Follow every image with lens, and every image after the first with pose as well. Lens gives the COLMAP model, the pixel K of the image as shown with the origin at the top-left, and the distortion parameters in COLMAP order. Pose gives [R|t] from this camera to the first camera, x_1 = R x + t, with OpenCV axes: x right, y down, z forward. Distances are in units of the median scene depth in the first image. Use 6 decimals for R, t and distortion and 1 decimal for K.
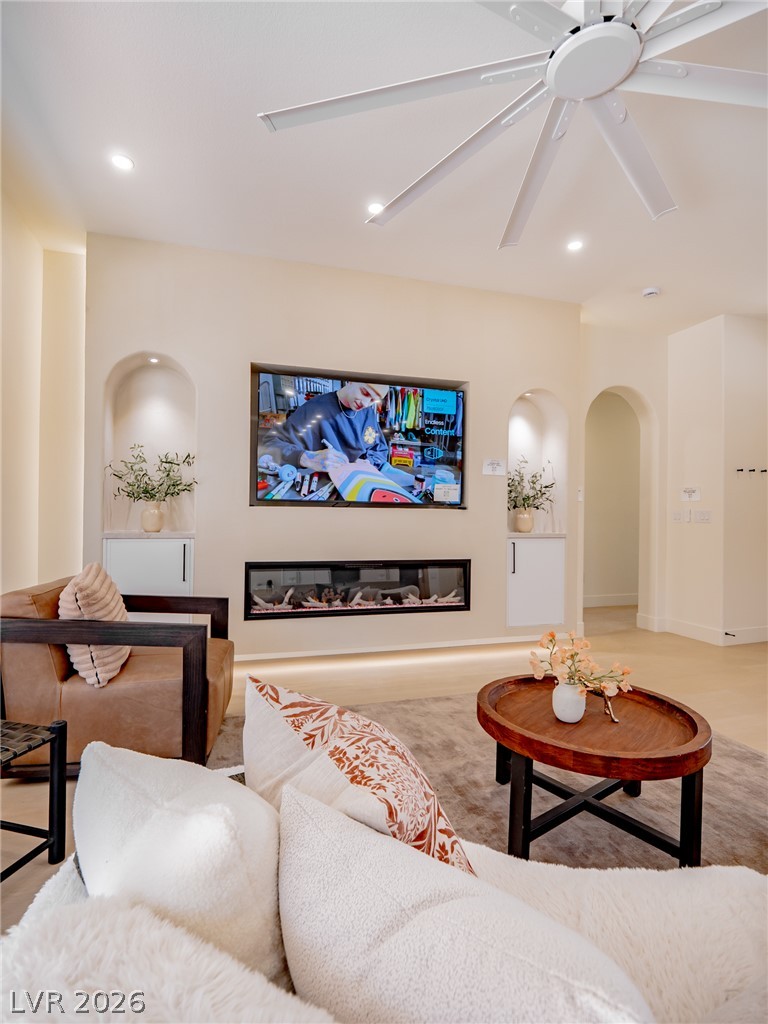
lens RADIAL K [[506.7, 0, 384.0], [0, 506.7, 512.0], [0, 0, 1]] dist [-0.000299, 0.000015]
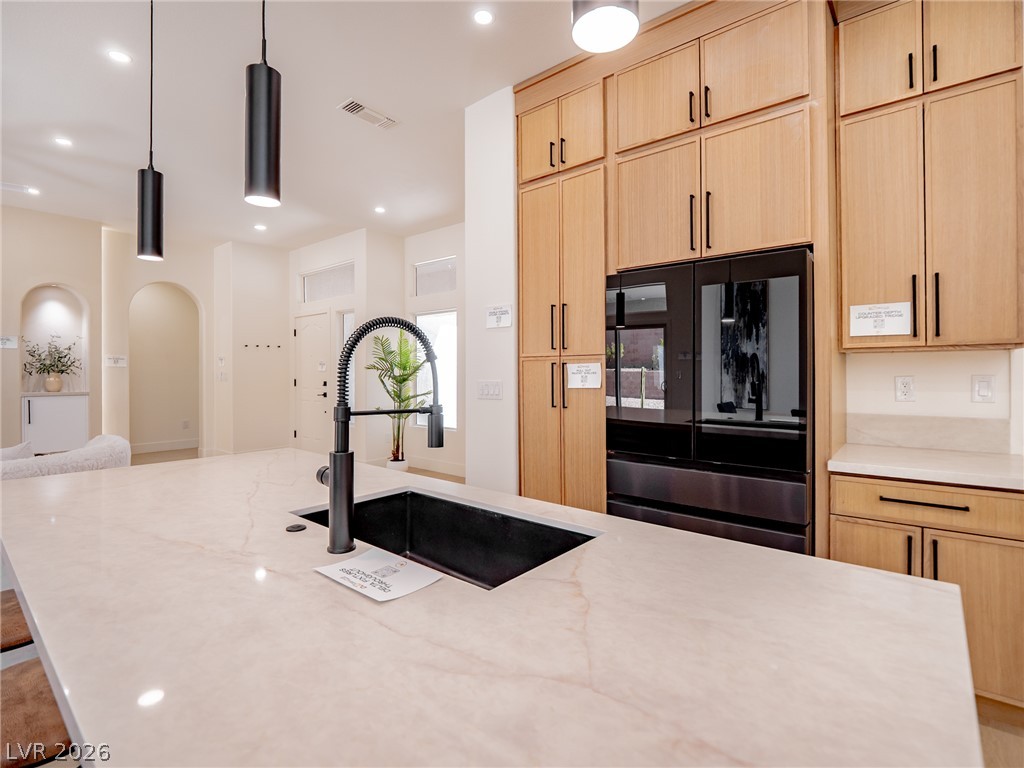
lens RADIAL K [[495.3, 0, 507.6], [0, 495.3, 372.0], [0, 0, 1]] dist [-0.001215, 0.000070]
pose [[0.832826, -0.012139, 0.553402, 0.598937], [0.004189, 0.999869, 0.015627, -0.027859], [-0.553519, -0.010696, 0.832768, -0.759595]]
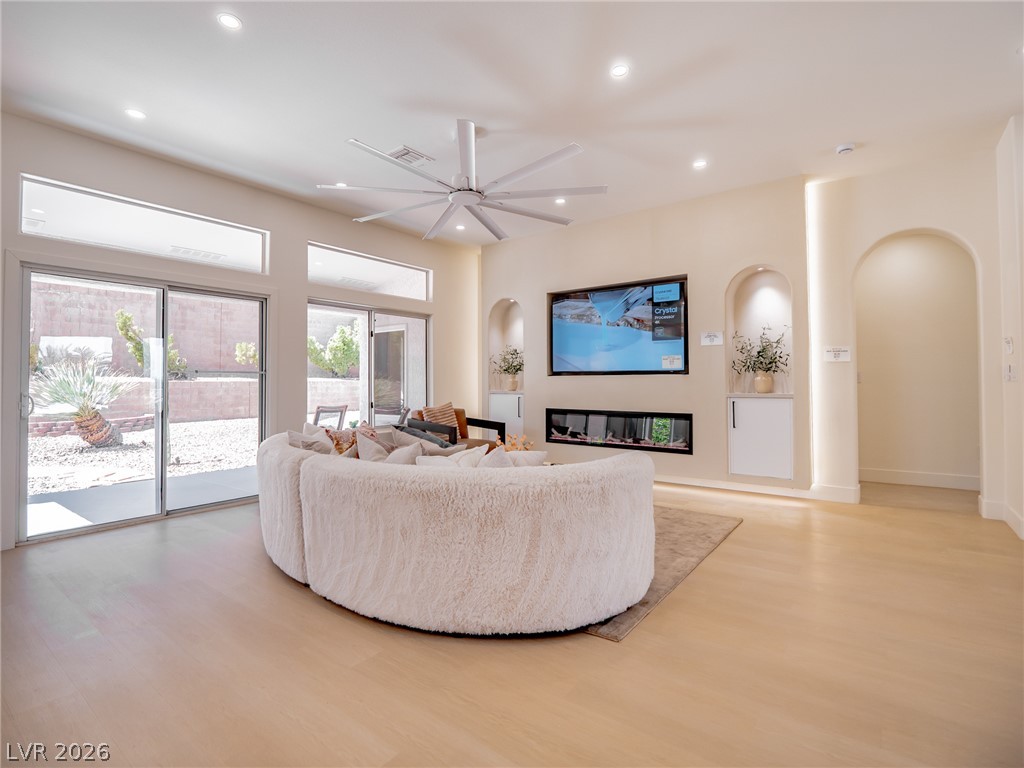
lens RADIAL K [[495.3, 0, 507.6], [0, 495.3, 372.0], [0, 0, 1]] dist [-0.001215, 0.000070]
pose [[0.592207, -0.029095, -0.805260, 0.900490], [0.018938, 0.999574, -0.022188, 0.008365], [0.805563, -0.002110, 0.592506, -0.095970]]
